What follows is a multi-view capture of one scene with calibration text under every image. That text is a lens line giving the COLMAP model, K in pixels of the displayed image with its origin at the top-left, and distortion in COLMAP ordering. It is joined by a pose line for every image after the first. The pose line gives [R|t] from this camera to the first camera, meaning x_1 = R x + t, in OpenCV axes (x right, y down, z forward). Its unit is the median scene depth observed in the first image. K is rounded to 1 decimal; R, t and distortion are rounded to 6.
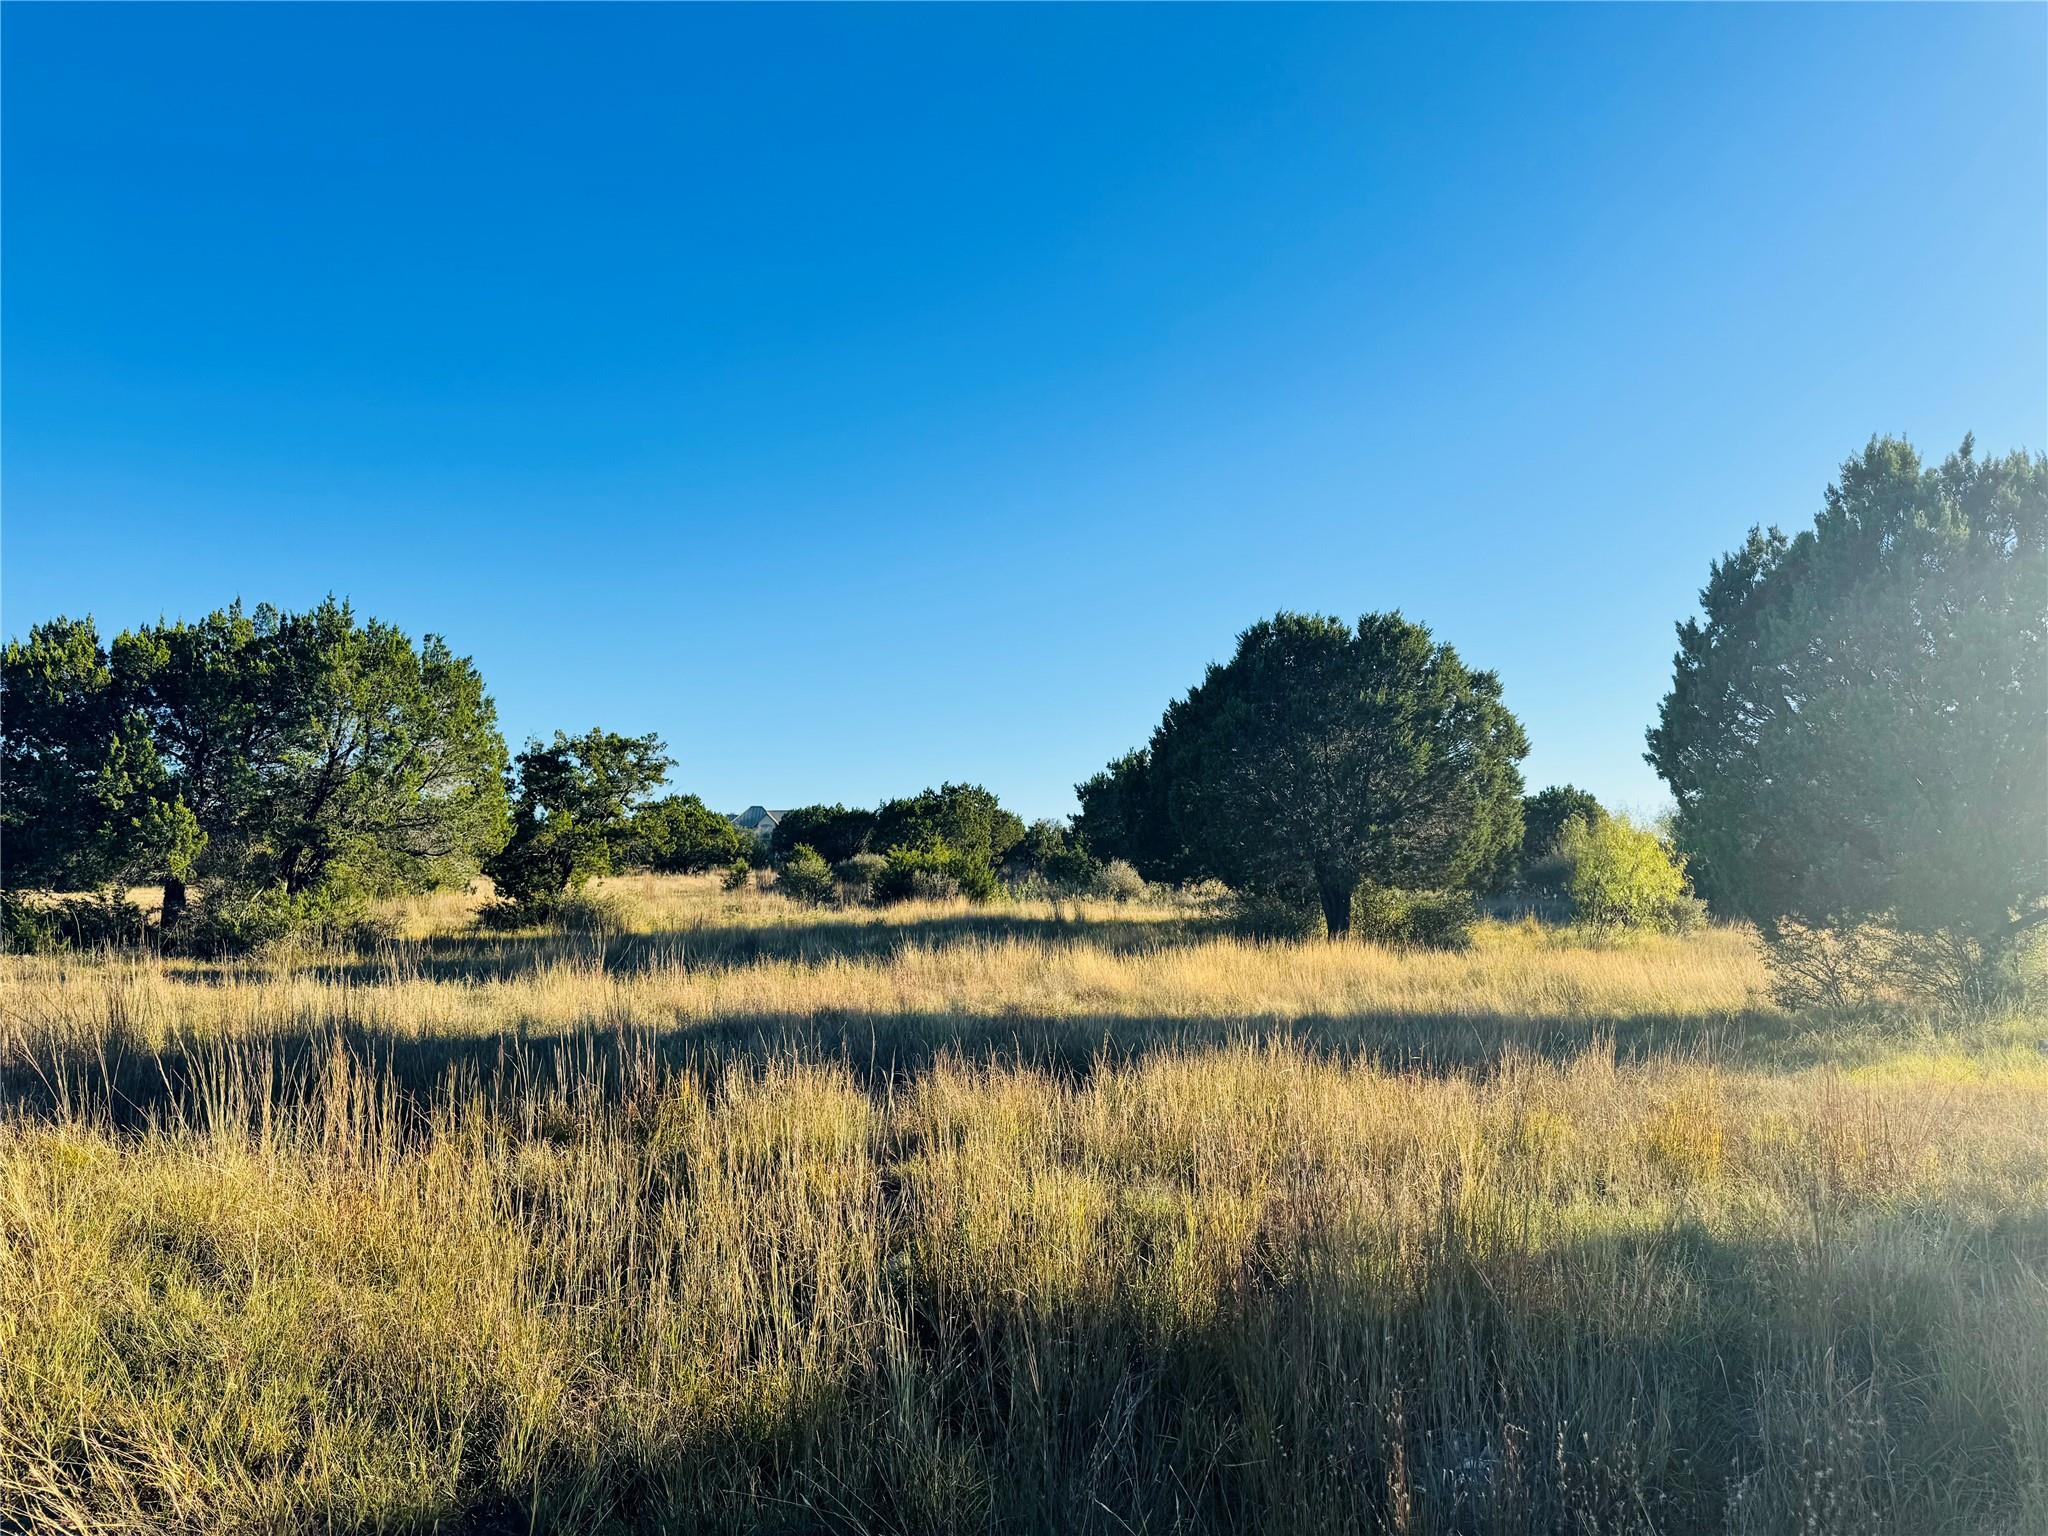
lens RADIAL K [[1442.7, 0, 1040.7], [0, 1442.7, 774.2], [0, 0, 1]] dist [0.037482, -0.035977]
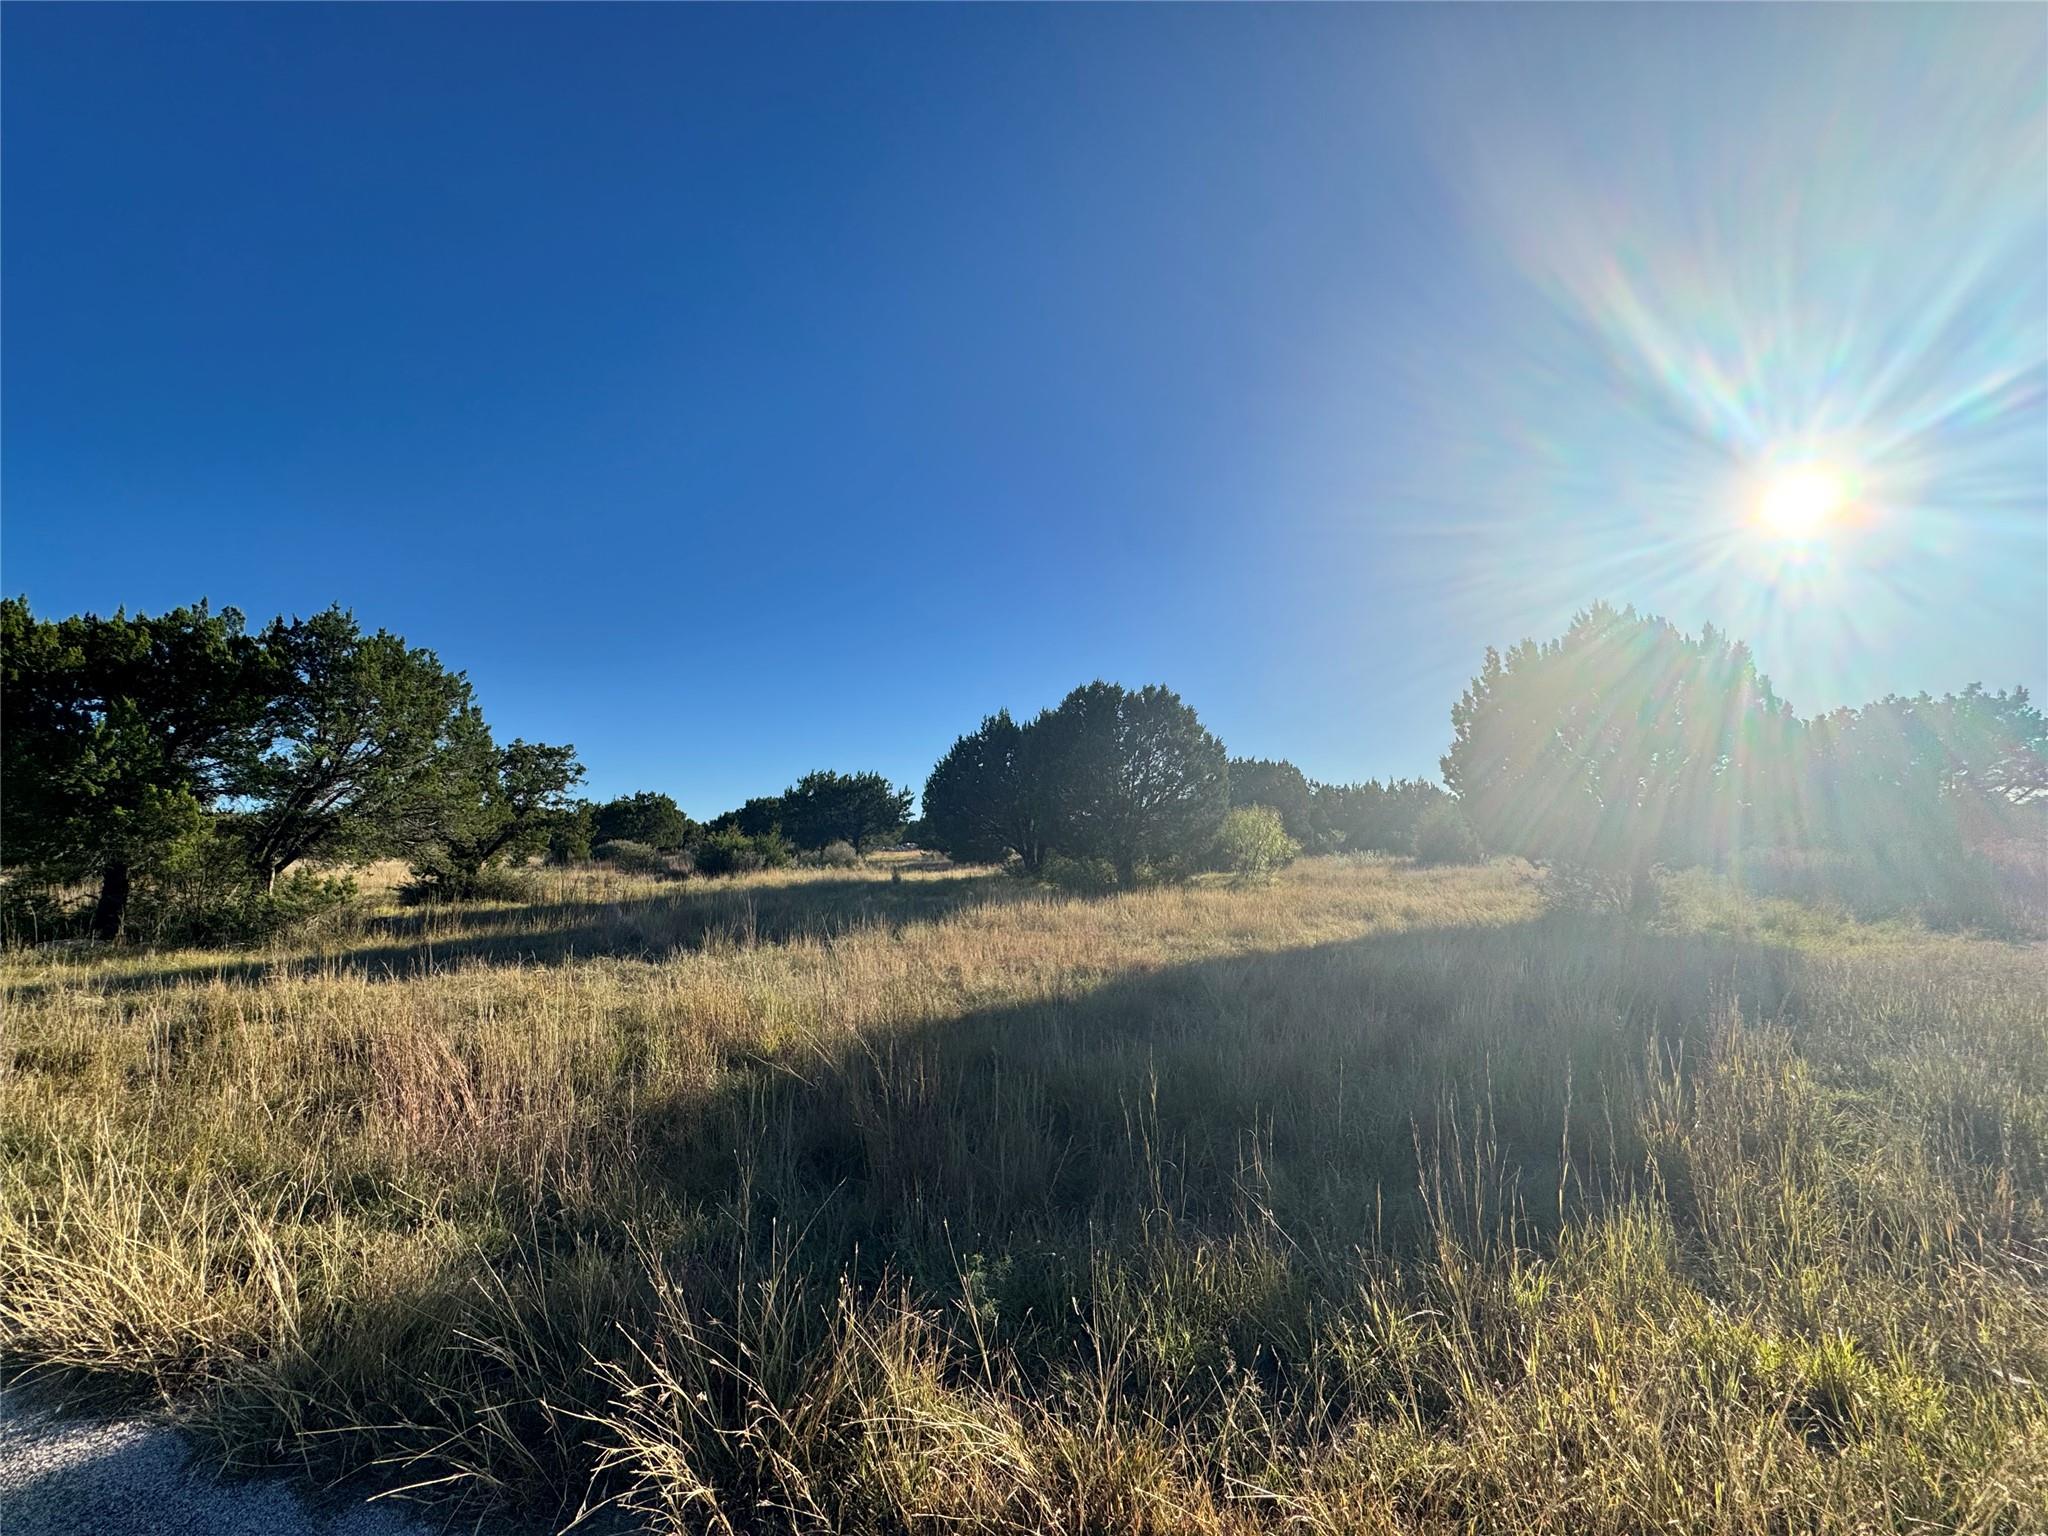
lens RADIAL K [[812.4, 0, 1020.9], [0, 812.4, 752.2], [0, 0, 1]] dist [-0.009475, 0.001002]
pose [[0.890464, 0.033578, 0.453813, -0.792843], [-0.010733, 0.998546, -0.052822, 0.039970], [-0.454927, 0.042165, 0.889530, 0.599246]]
